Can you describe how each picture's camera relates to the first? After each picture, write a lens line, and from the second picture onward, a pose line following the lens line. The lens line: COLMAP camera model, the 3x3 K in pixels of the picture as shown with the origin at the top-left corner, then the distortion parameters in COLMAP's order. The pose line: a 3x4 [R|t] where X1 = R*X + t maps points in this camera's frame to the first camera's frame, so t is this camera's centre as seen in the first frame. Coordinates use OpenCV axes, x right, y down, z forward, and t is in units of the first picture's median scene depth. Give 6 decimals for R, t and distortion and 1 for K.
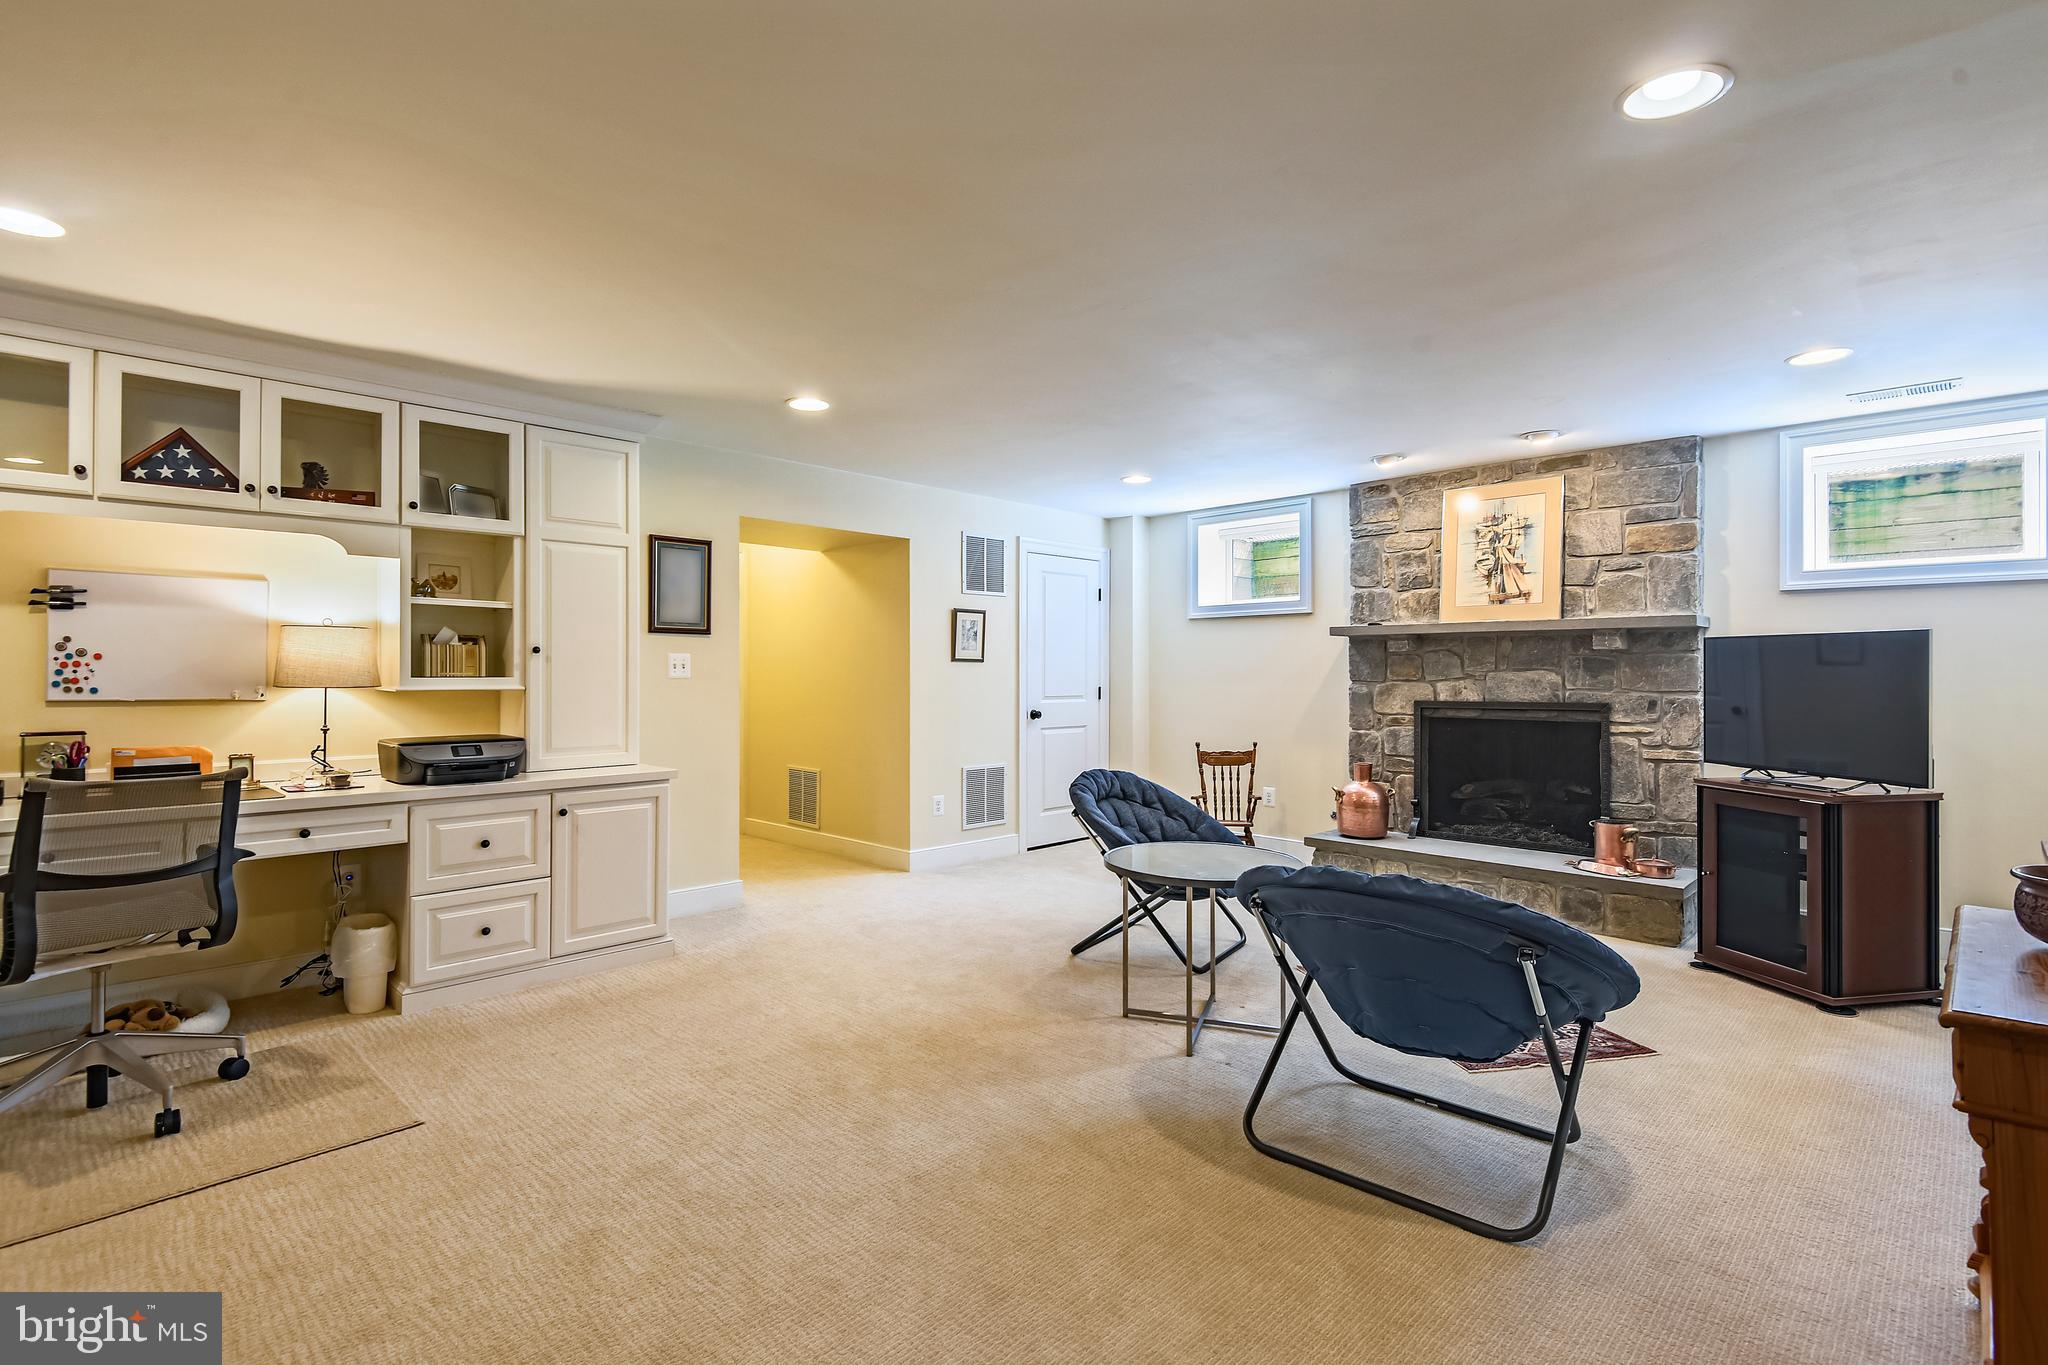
lens RADIAL K [[953.3, 0, 1024.0], [0, 953.3, 682.5], [0, 0, 1]] dist [0.003228, -0.000154]
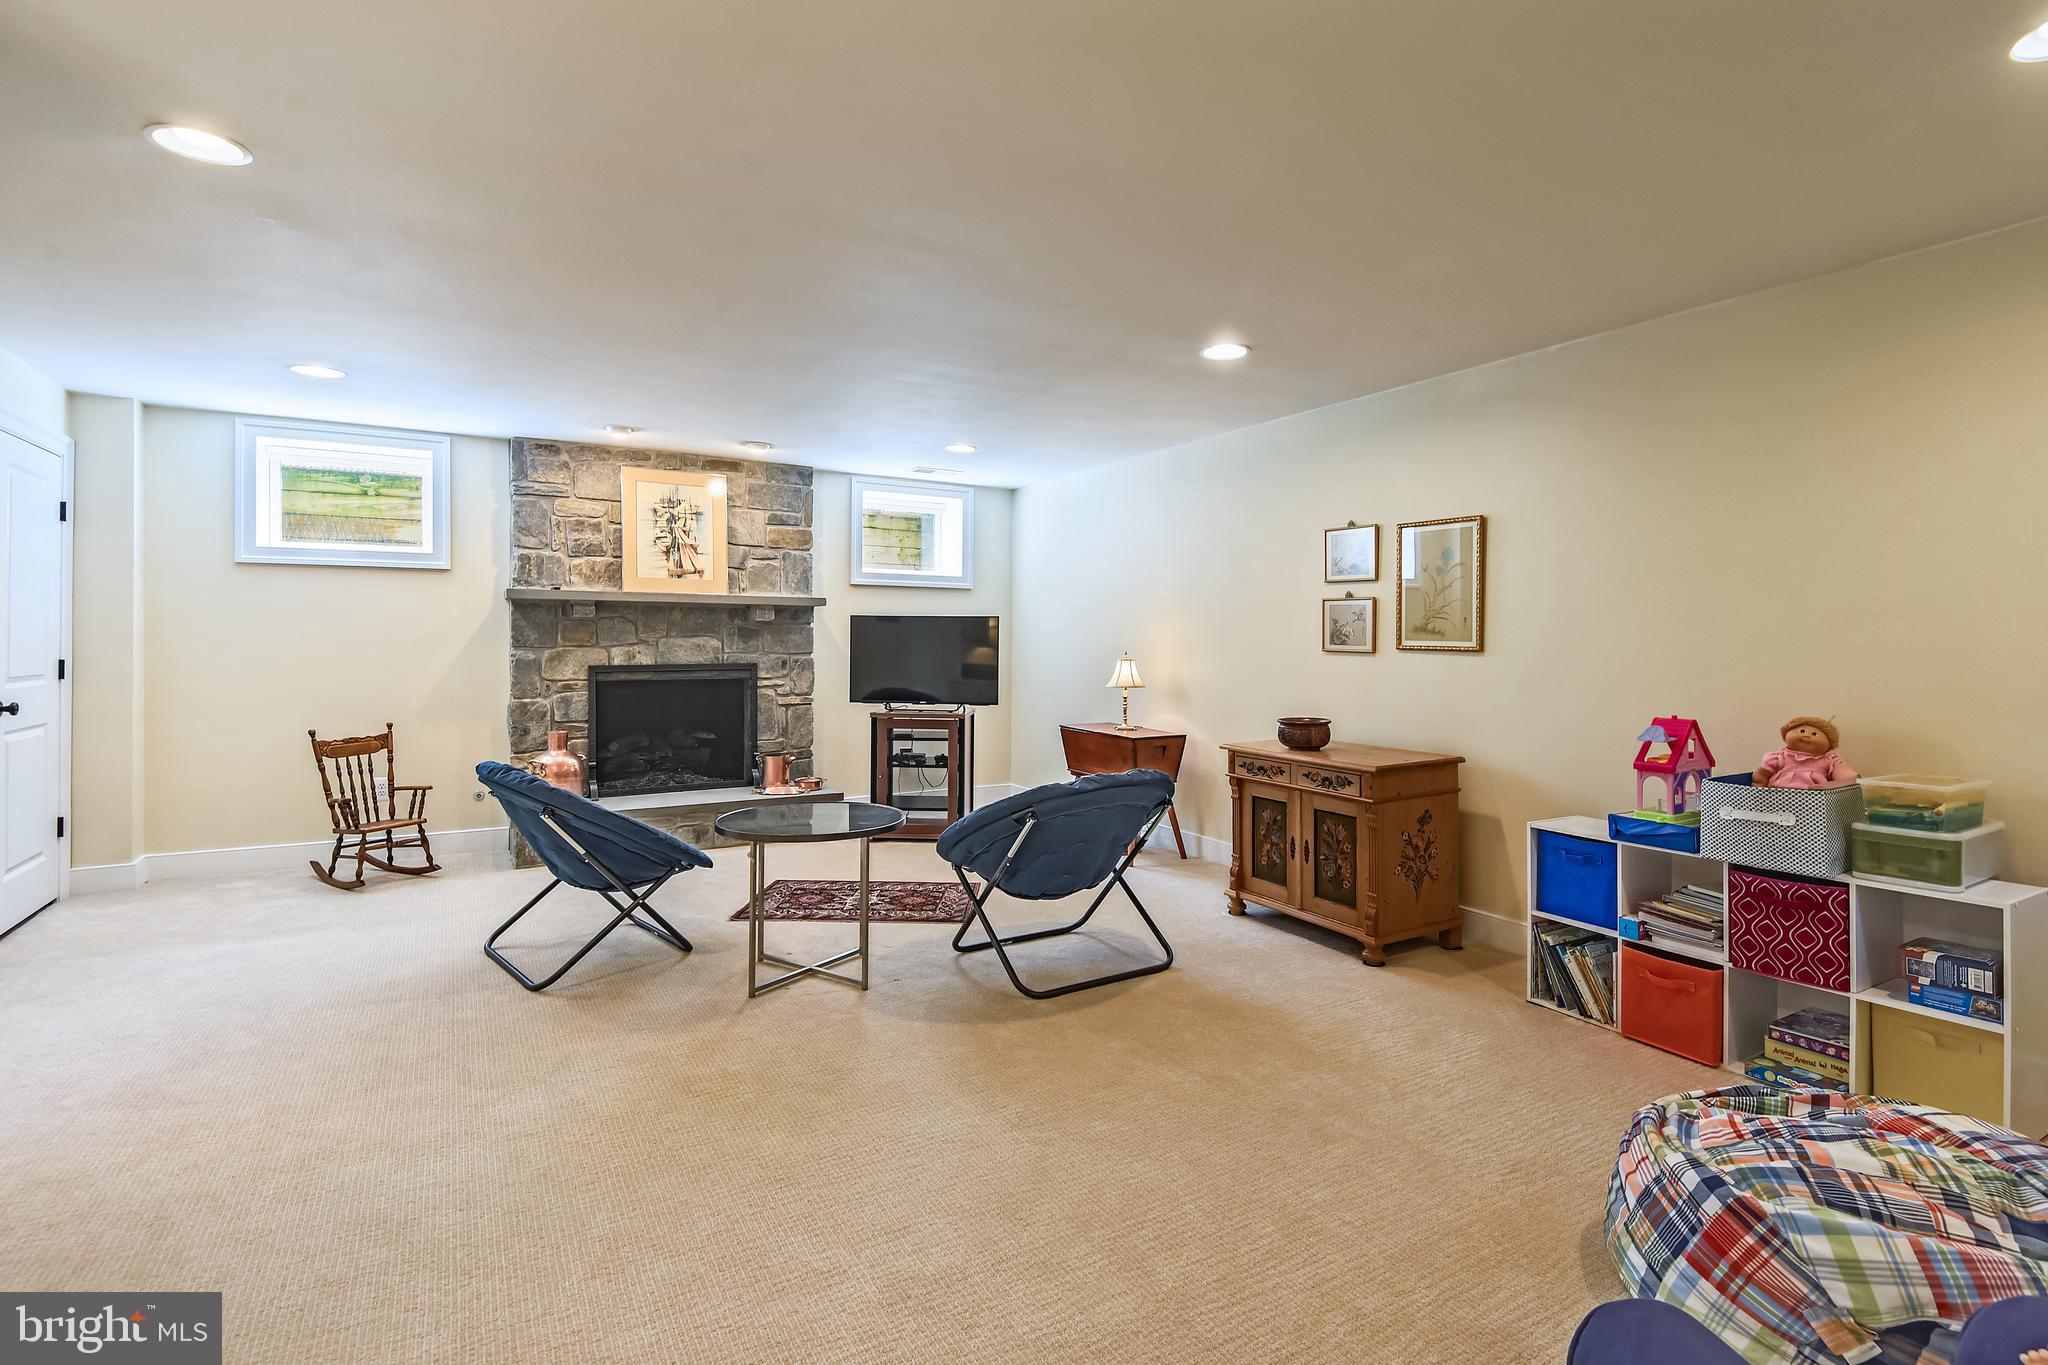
lens RADIAL K [[956.2, 0, 1026.4], [0, 956.2, 646.0], [0, 0, 1]] dist [0.000756, -0.000238]
pose [[0.244711, -0.009959, 0.969545, -0.479113], [0.002673, 0.999950, 0.009597, -0.011063], [-0.969592, 0.000243, 0.244725, 0.307530]]
